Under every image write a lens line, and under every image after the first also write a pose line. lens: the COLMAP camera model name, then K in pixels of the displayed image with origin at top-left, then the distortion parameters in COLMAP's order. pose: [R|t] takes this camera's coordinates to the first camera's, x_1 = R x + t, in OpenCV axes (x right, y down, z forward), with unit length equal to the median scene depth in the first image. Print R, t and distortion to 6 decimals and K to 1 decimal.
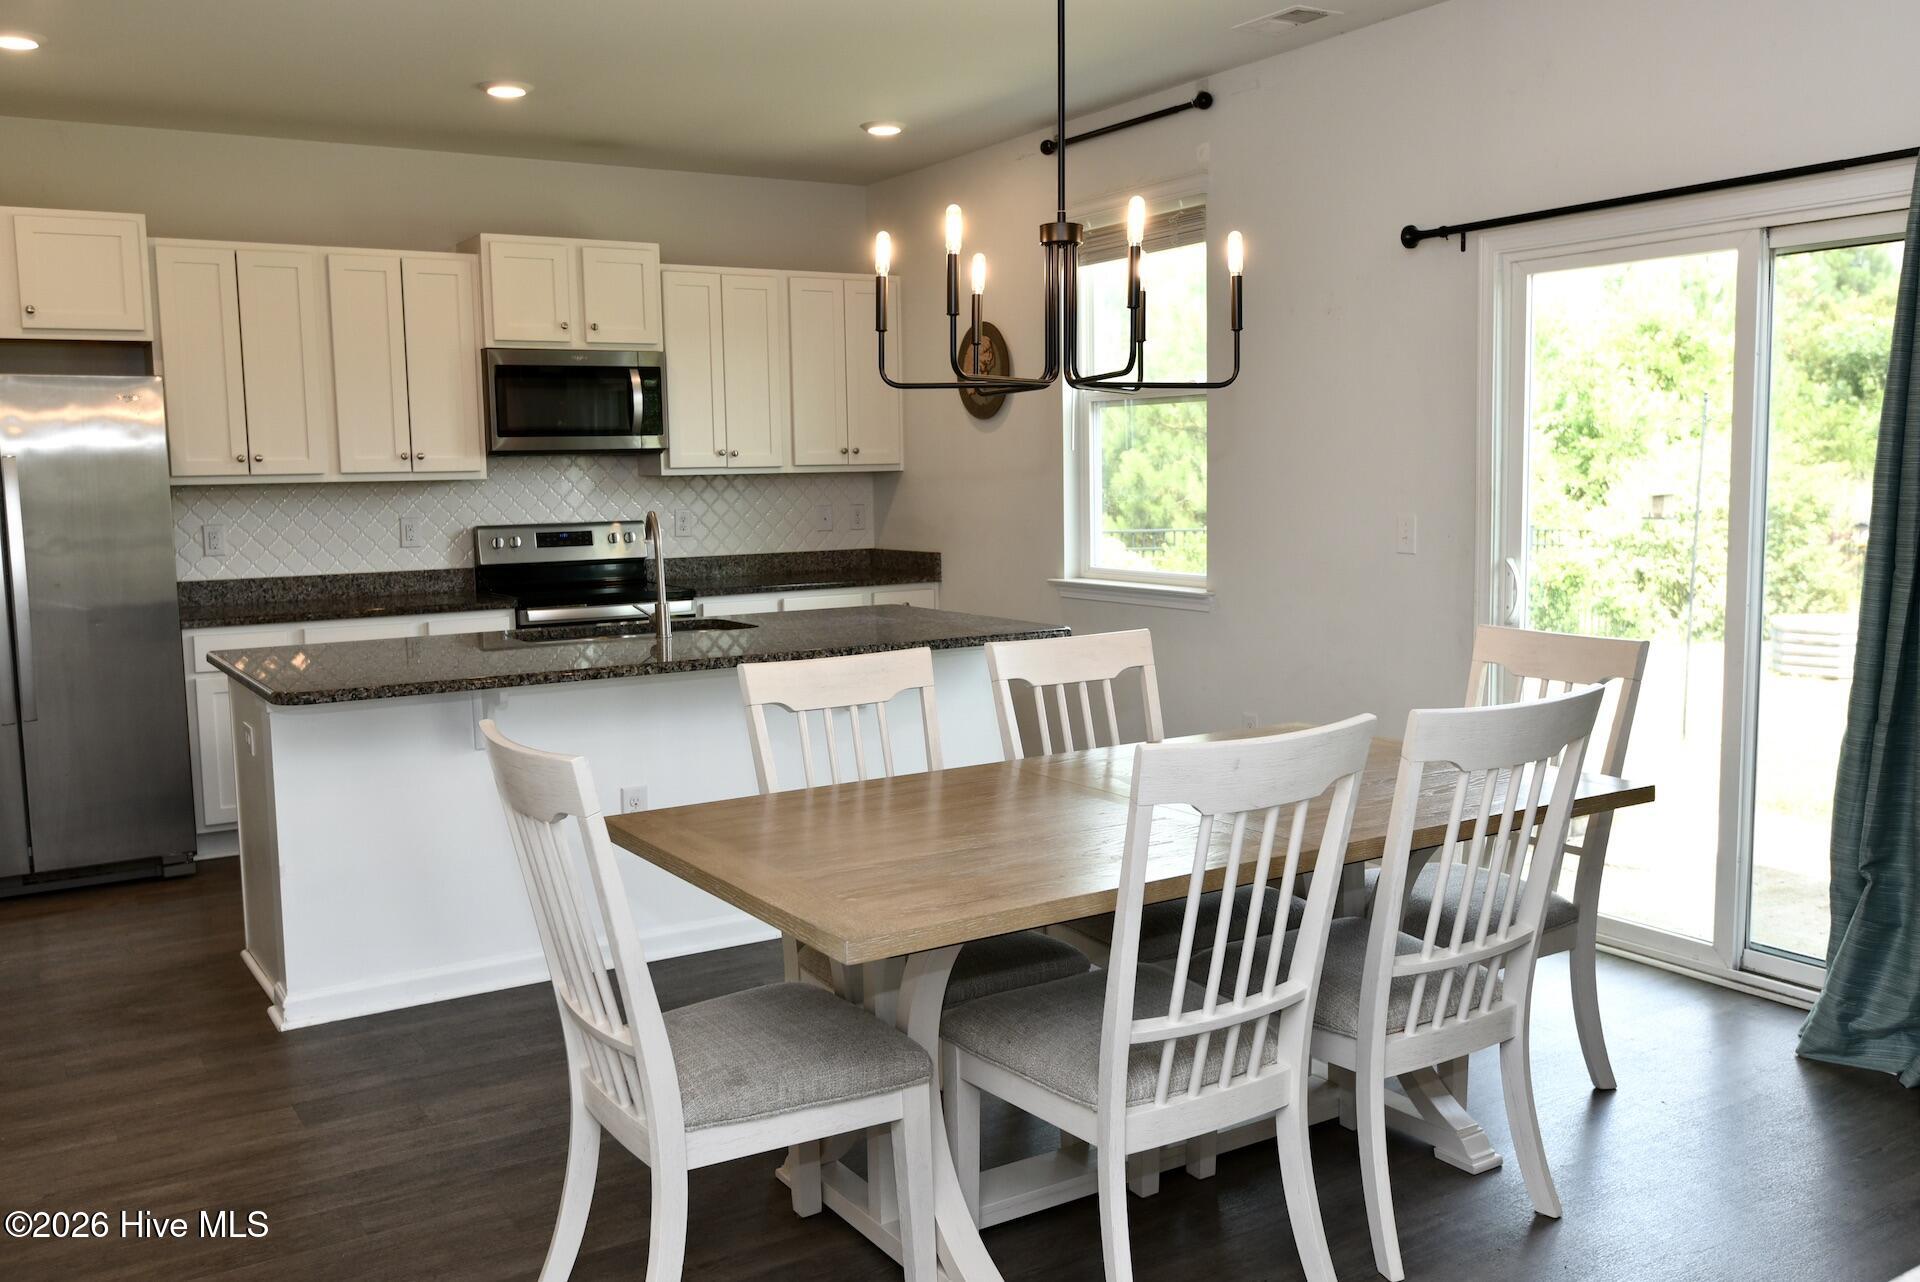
lens RADIAL K [[1646.7, 0, 955.3], [0, 1646.7, 647.0], [0, 0, 1]] dist [-0.006751, -0.016014]
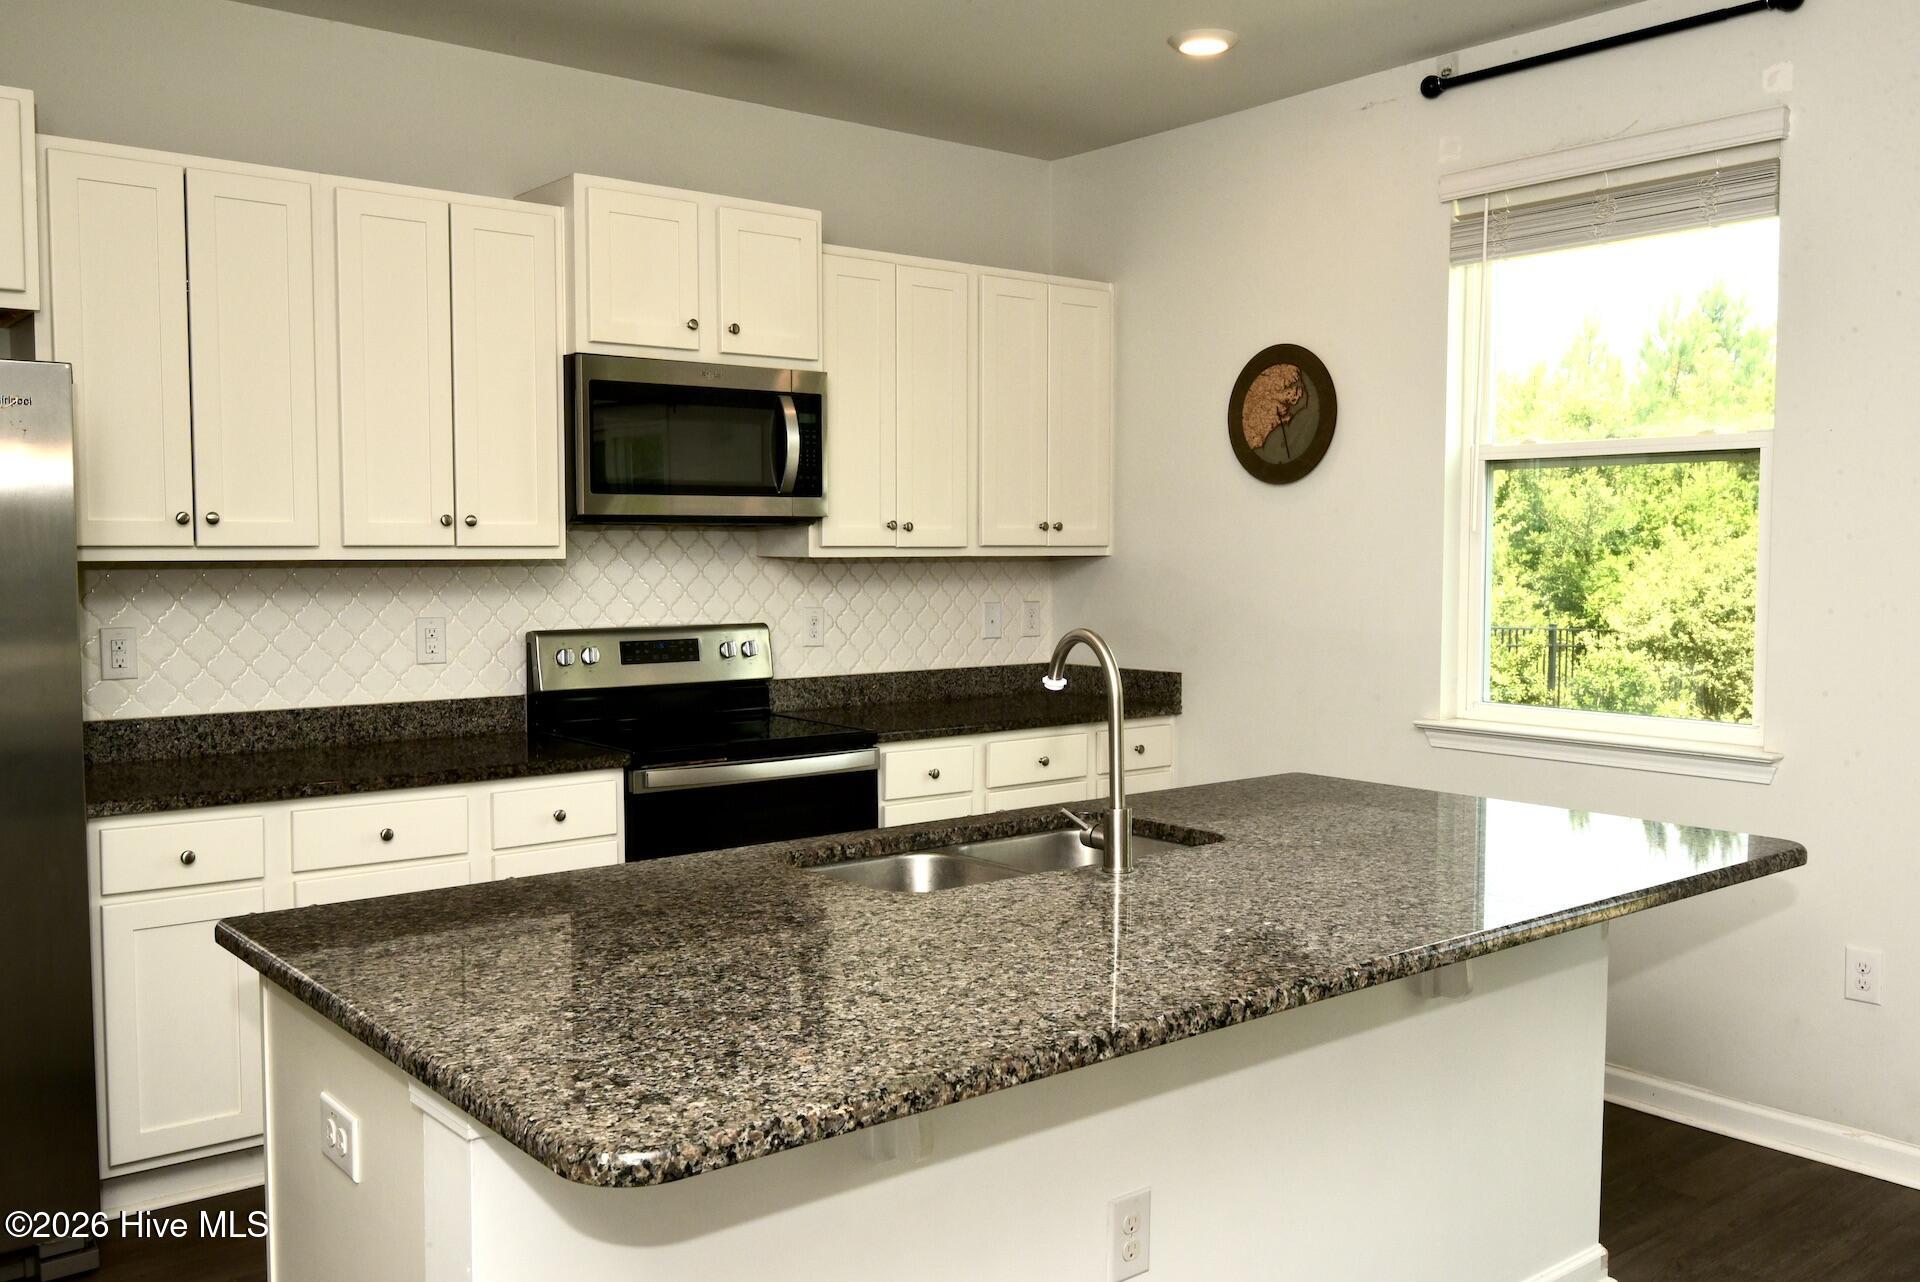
lens RADIAL K [[1646.7, 0, 964.3], [0, 1646.7, 651.2], [0, 0, 1]] dist [-0.006751, -0.016014]
pose [[0.991957, 0.009257, 0.126239, -0.211276], [-0.003248, 0.998855, -0.047721, -0.036561], [-0.126536, 0.046927, 0.990851, 0.351229]]
